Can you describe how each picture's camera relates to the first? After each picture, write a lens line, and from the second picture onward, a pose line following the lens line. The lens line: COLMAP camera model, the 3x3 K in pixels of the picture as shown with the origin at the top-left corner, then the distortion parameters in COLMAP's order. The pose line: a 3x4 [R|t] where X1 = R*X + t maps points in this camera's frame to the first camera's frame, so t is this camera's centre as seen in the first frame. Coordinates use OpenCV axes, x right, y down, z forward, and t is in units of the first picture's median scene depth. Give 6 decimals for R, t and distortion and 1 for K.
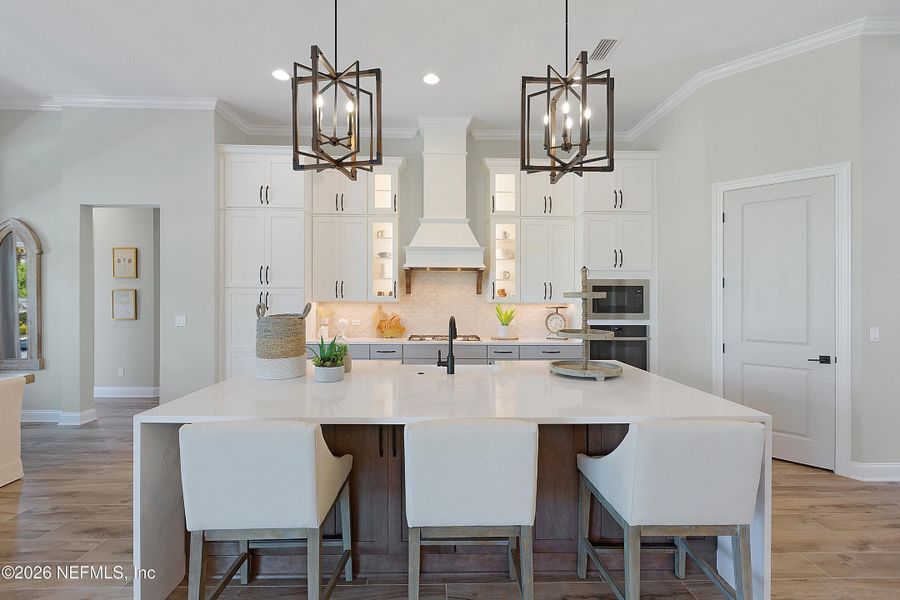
lens RADIAL K [[404.8, 0, 449.0], [0, 404.8, 300.0], [0, 0, 1]] dist [0.000829, 0.000064]
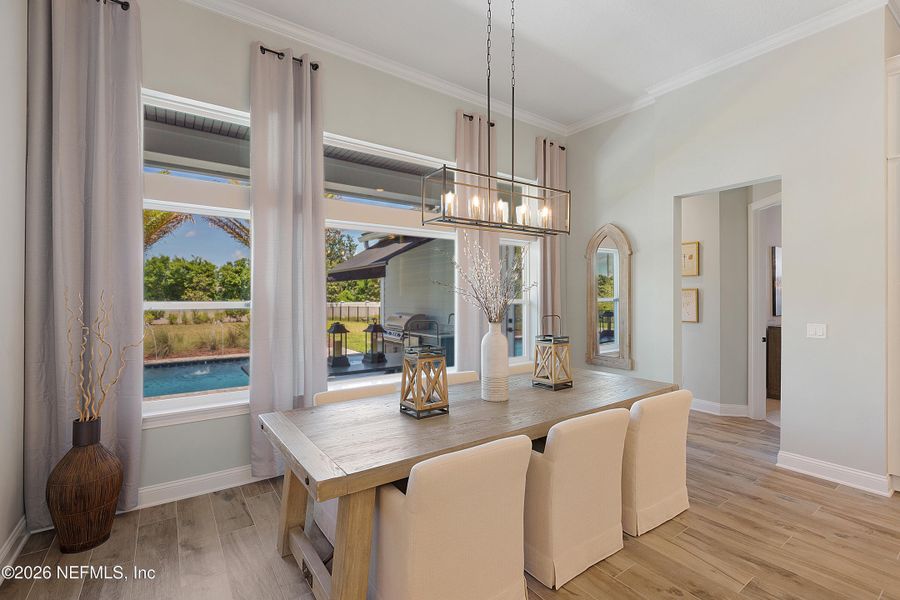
lens RADIAL K [[404.8, 0, 447.4], [0, 404.8, 299.1], [0, 0, 1]] dist [0.000829, 0.000064]
pose [[0.549335, -0.000577, -0.835602, -0.425684], [-0.000916, 0.999999, -0.001293, -0.002496], [0.835601, 0.001476, 0.549334, 0.070194]]
